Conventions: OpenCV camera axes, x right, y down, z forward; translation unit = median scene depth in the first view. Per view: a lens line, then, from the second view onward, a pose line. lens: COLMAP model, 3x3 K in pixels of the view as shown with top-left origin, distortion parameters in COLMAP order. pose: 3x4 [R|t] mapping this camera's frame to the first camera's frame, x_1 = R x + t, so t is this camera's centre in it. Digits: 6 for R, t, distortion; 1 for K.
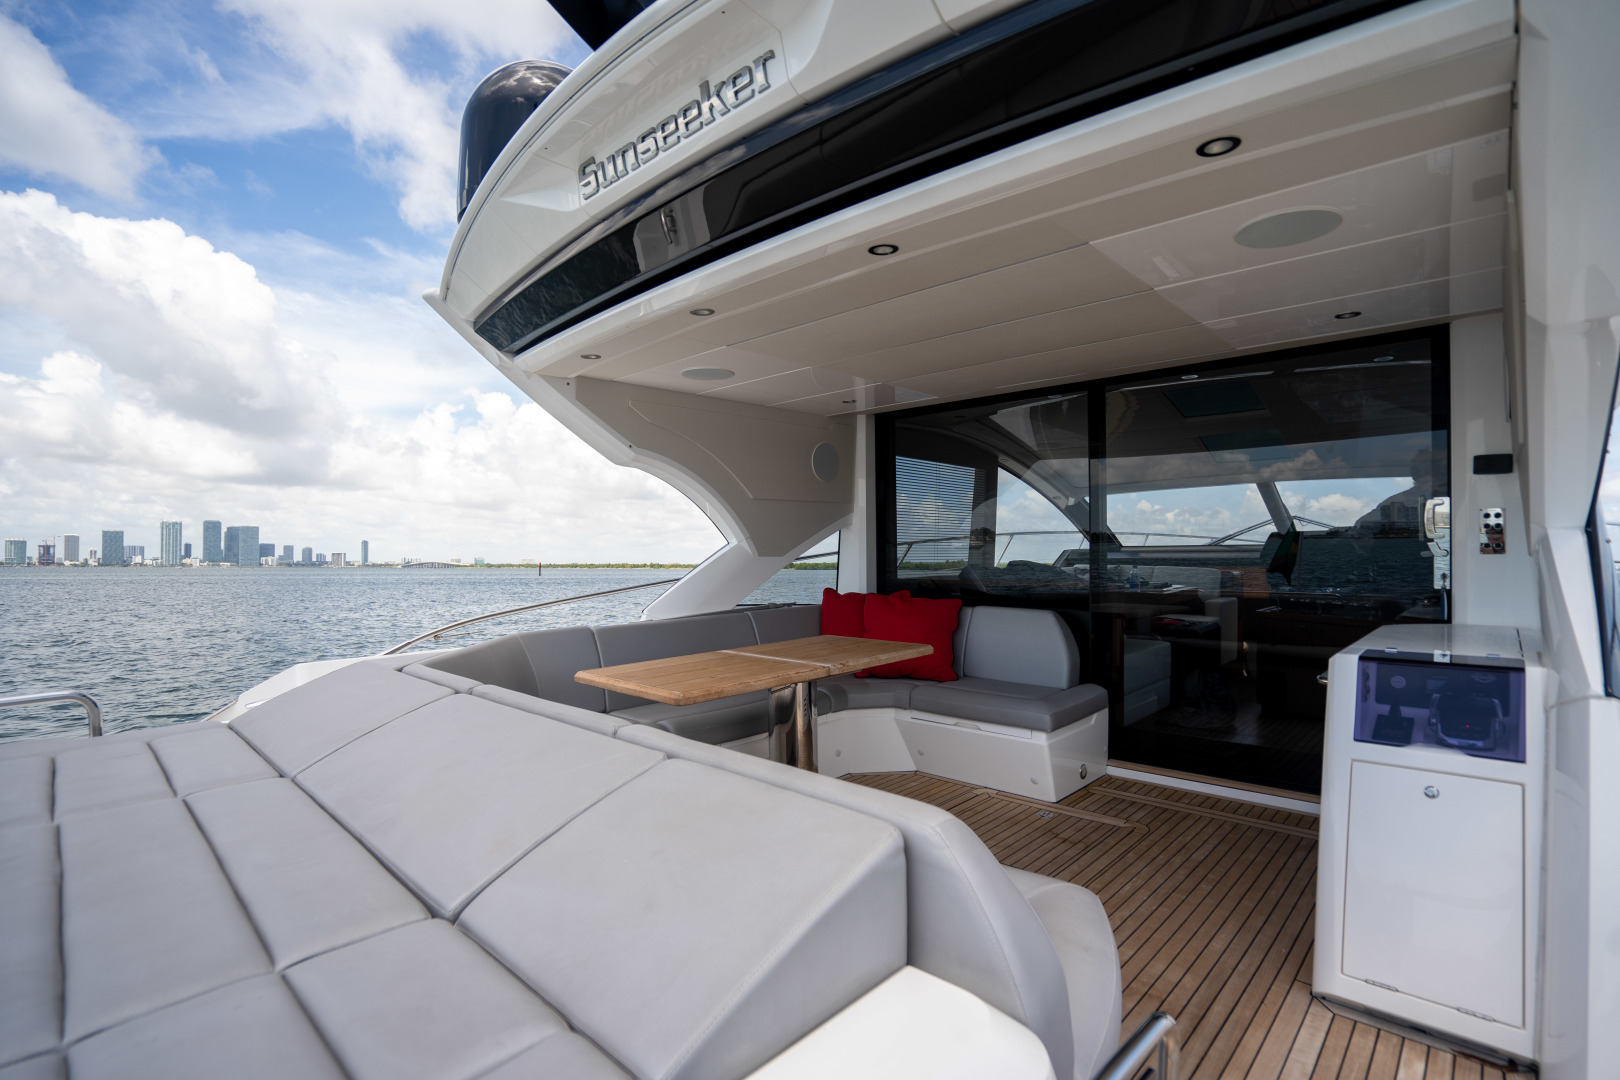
lens RADIAL K [[750.4, 0, 854.1], [0, 750.4, 545.9], [0, 0, 1]] dist [-0.000196, 0.000090]
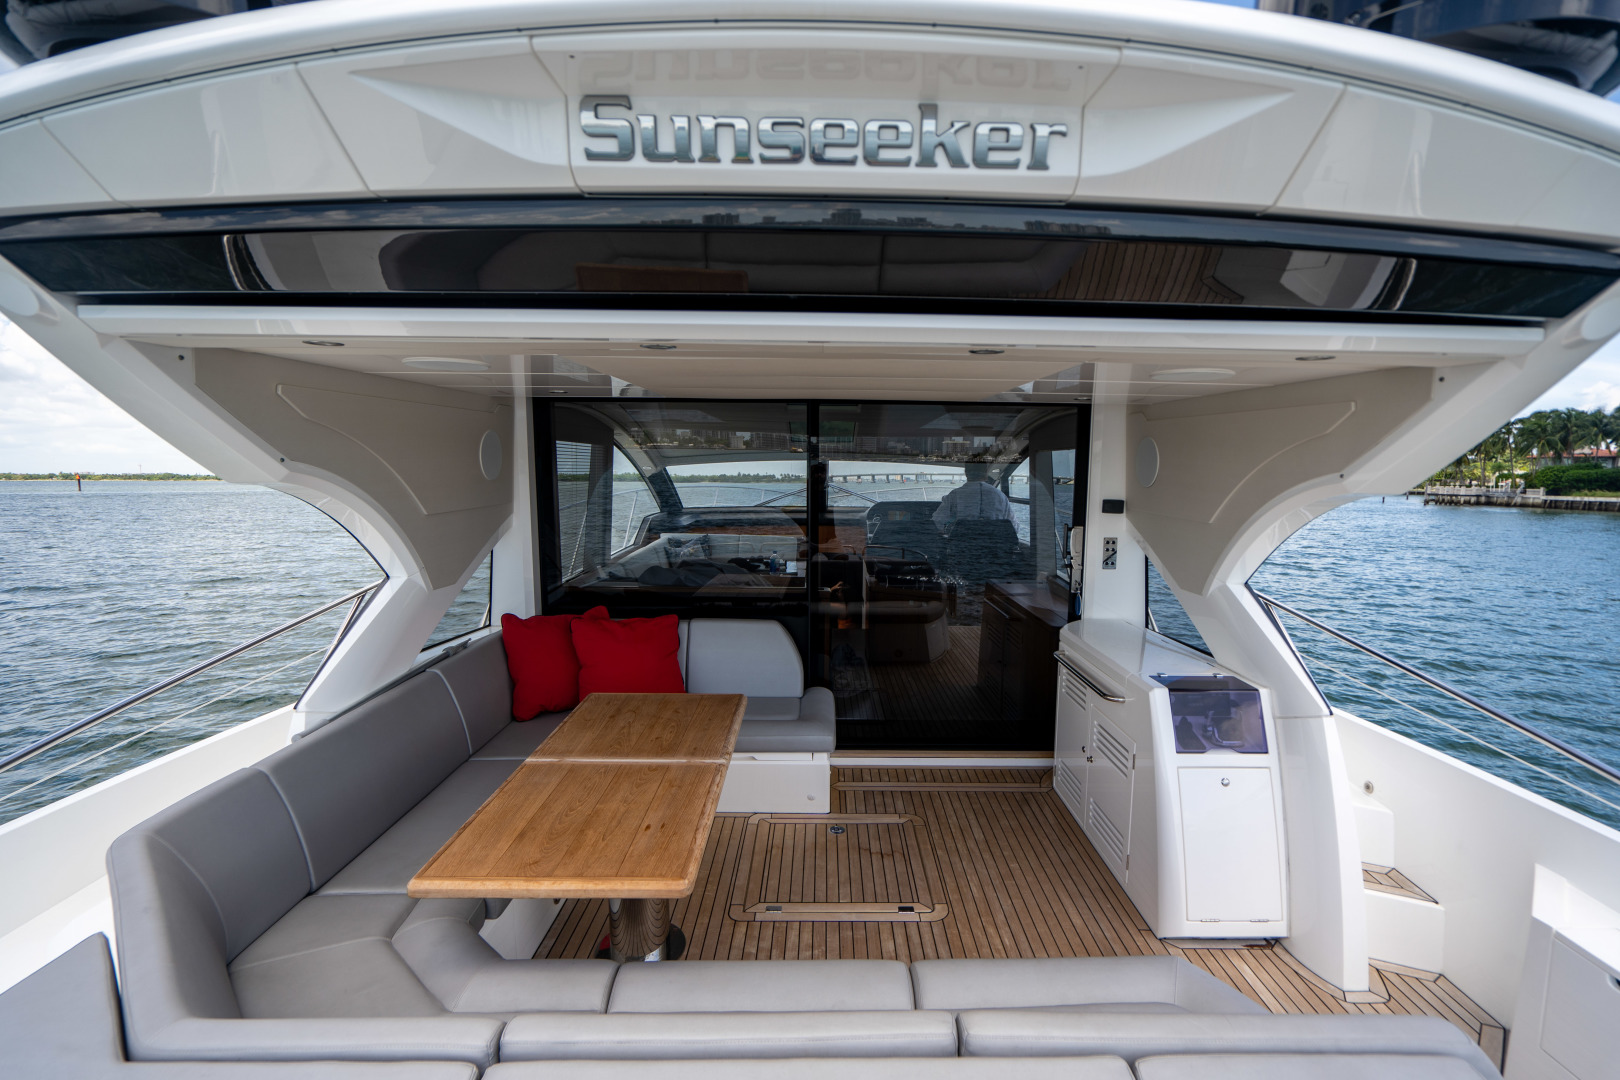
lens RADIAL K [[727.8, 0, 815.6], [0, 727.8, 569.0], [0, 0, 1]] dist [-0.001632, -0.000013]
pose [[0.759425, -0.077619, 0.645948, -0.369473], [-0.015484, 0.990420, 0.137215, -0.136604], [-0.650411, -0.114207, 0.750948, 0.257750]]
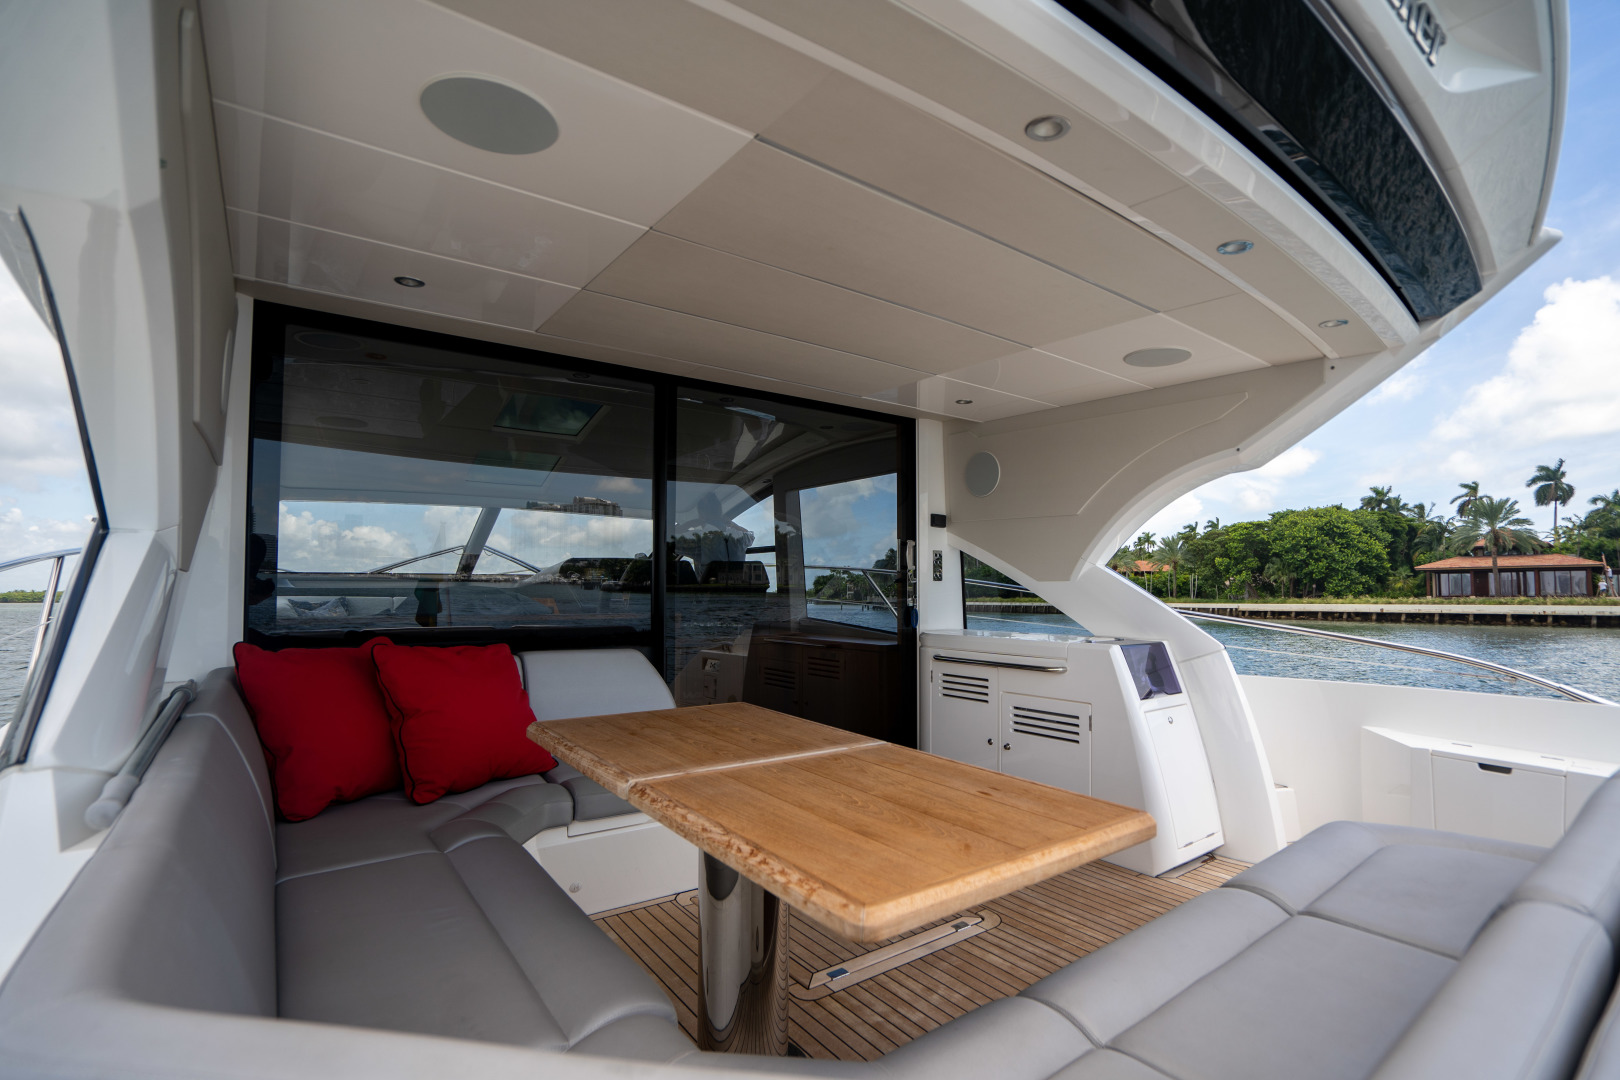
lens RADIAL K [[760.0, 0, 826.0], [0, 760.0, 561.1], [0, 0, 1]] dist [-0.051170, 0.000116]
pose [[0.220636, 0.035658, 0.974704, -0.525161], [-0.010720, 0.999360, -0.034134, 0.019807], [-0.975297, -0.002918, 0.220877, 0.703063]]
